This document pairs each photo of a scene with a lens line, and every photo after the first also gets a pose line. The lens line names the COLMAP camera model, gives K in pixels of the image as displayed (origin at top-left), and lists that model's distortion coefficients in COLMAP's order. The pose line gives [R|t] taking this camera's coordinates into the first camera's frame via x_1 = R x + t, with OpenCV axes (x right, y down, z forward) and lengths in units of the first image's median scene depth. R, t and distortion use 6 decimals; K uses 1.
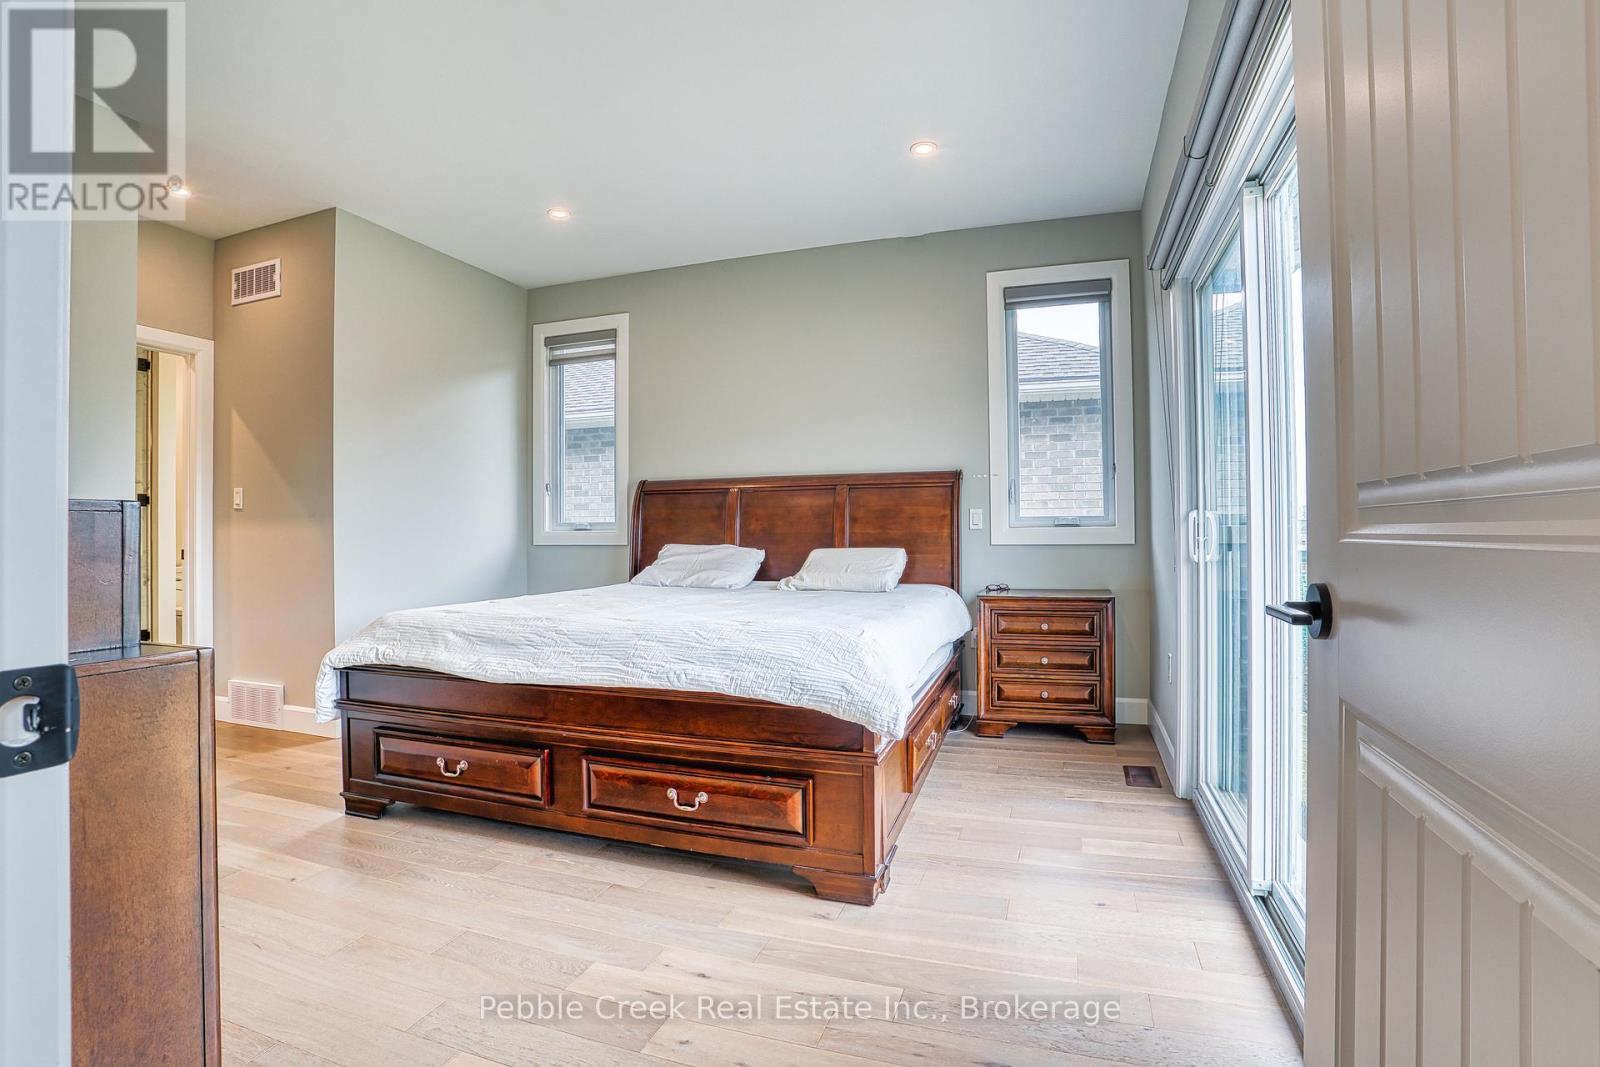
lens RADIAL K [[801.2, 0, 800.0], [0, 801.2, 533.5], [0, 0, 1]] dist [-0.000669, -0.000036]
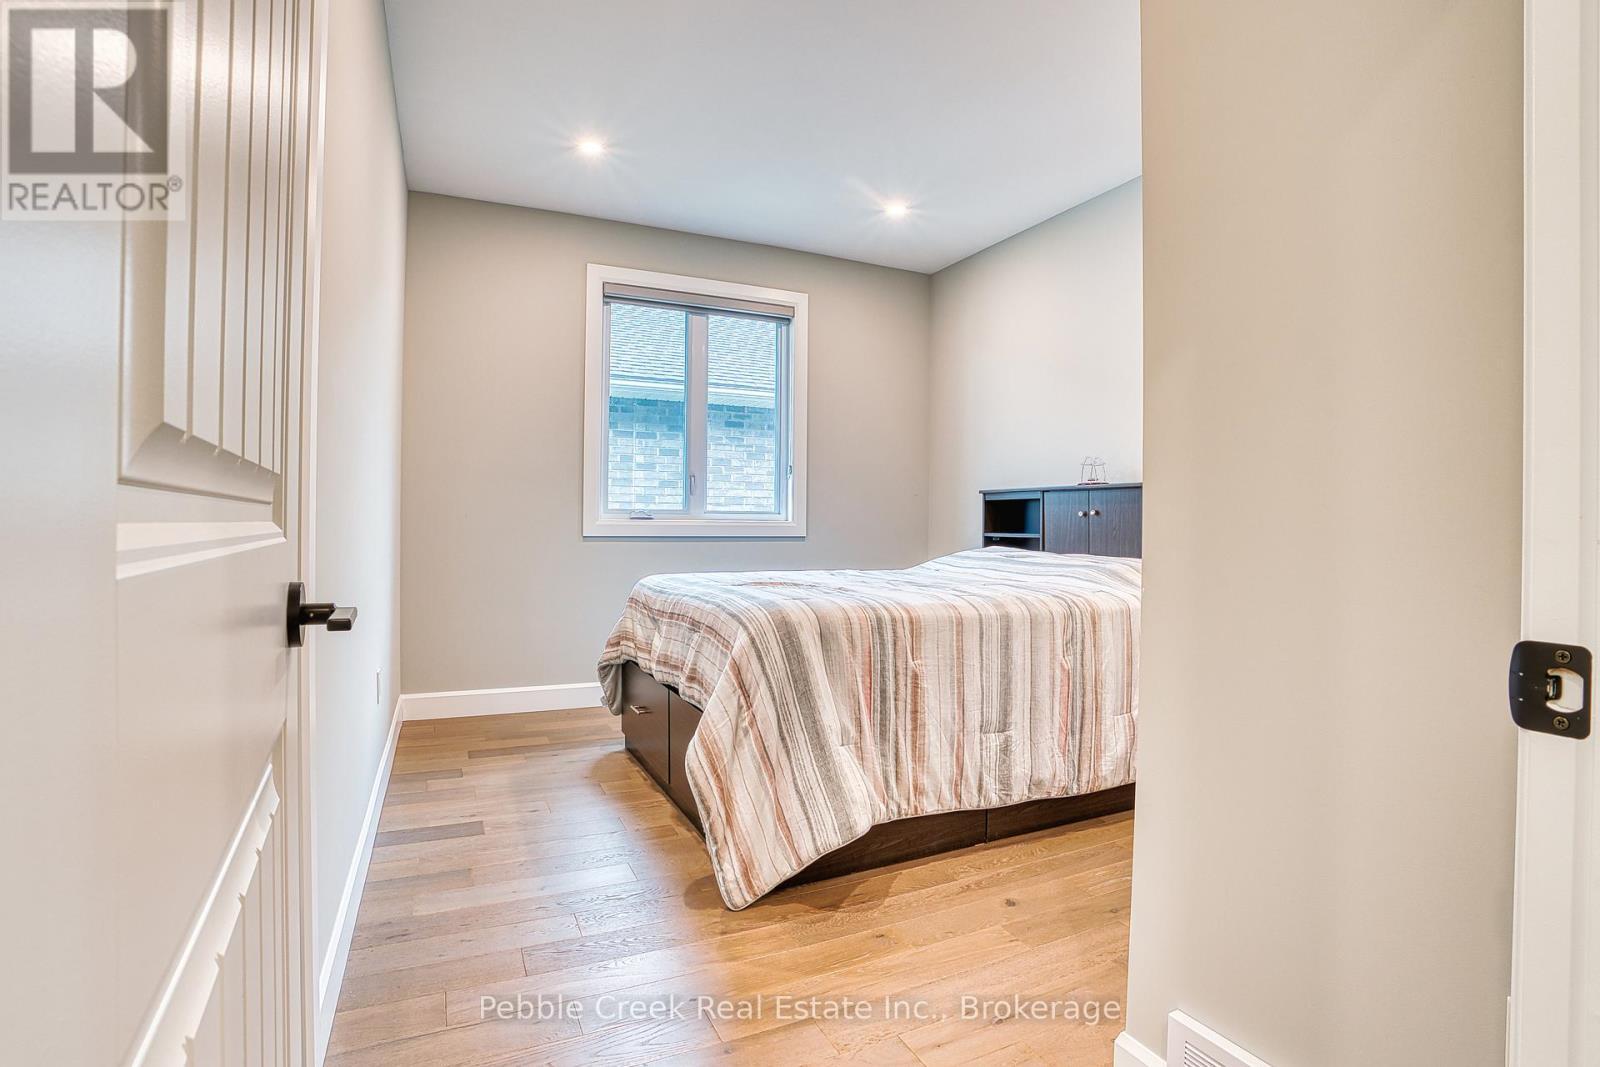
lens RADIAL K [[801.2, 0, 800.0], [0, 801.2, 533.5], [0, 0, 1]] dist [-0.000669, -0.000036]
pose [[0.743415, 0.008923, 0.668771, -0.348948], [-0.016403, 0.999853, 0.004894, 0.002391], [-0.668629, -0.014608, 0.743452, 0.118845]]
